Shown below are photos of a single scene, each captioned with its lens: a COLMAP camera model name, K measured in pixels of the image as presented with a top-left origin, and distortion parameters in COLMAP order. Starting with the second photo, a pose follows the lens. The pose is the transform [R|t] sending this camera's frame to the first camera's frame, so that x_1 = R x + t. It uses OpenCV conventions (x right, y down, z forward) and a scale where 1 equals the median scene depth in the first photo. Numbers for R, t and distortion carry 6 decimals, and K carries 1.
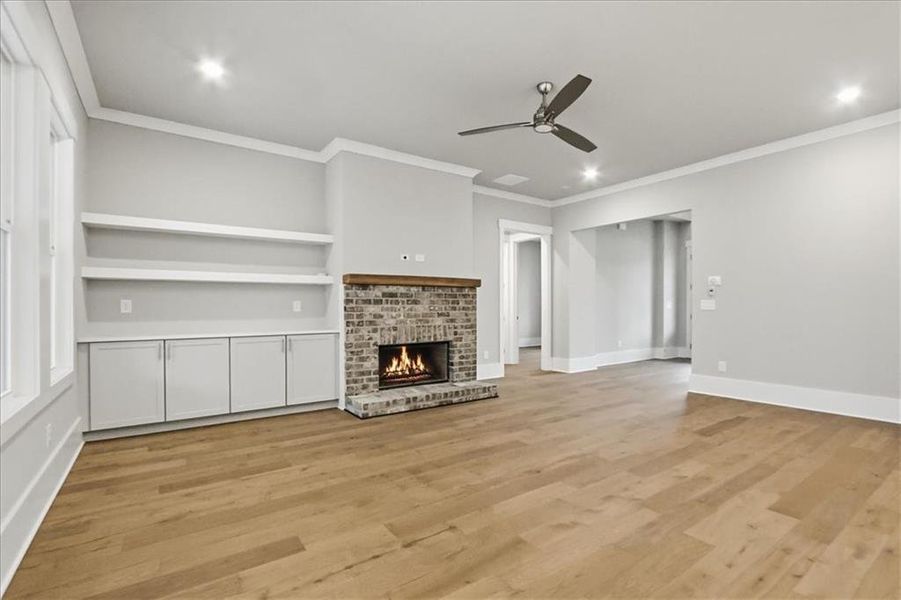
lens RADIAL K [[419.7, 0, 460.2], [0, 419.7, 303.1], [0, 0, 1]] dist [-0.018024, 0.002929]
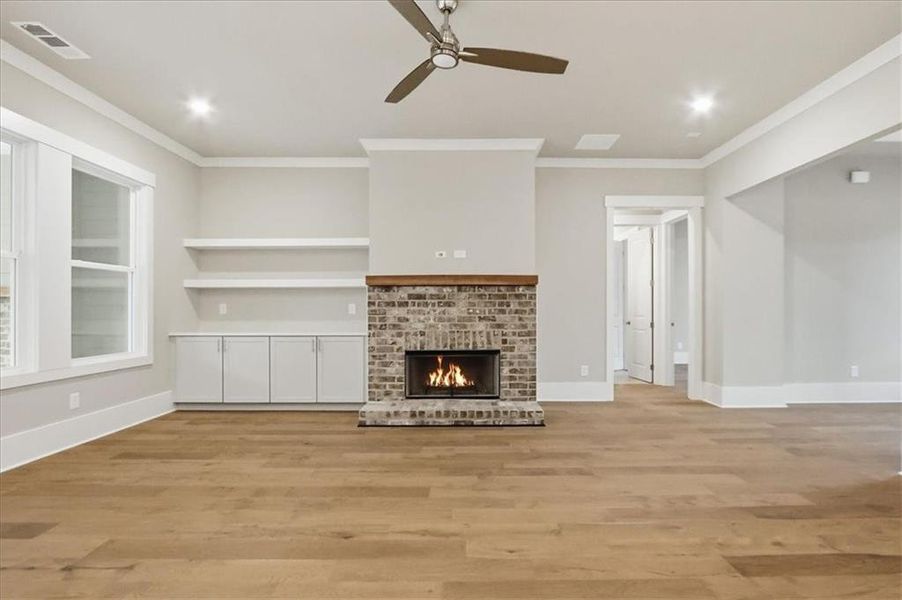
lens RADIAL K [[420.2, 0, 451.9], [0, 420.2, 304.5], [0, 0, 1]] dist [-0.018024, 0.002929]
pose [[0.817725, -0.005654, -0.575581, 0.441278], [0.004223, 0.999984, -0.003824, 0.001693], [0.575593, 0.000696, 0.817736, 0.299313]]
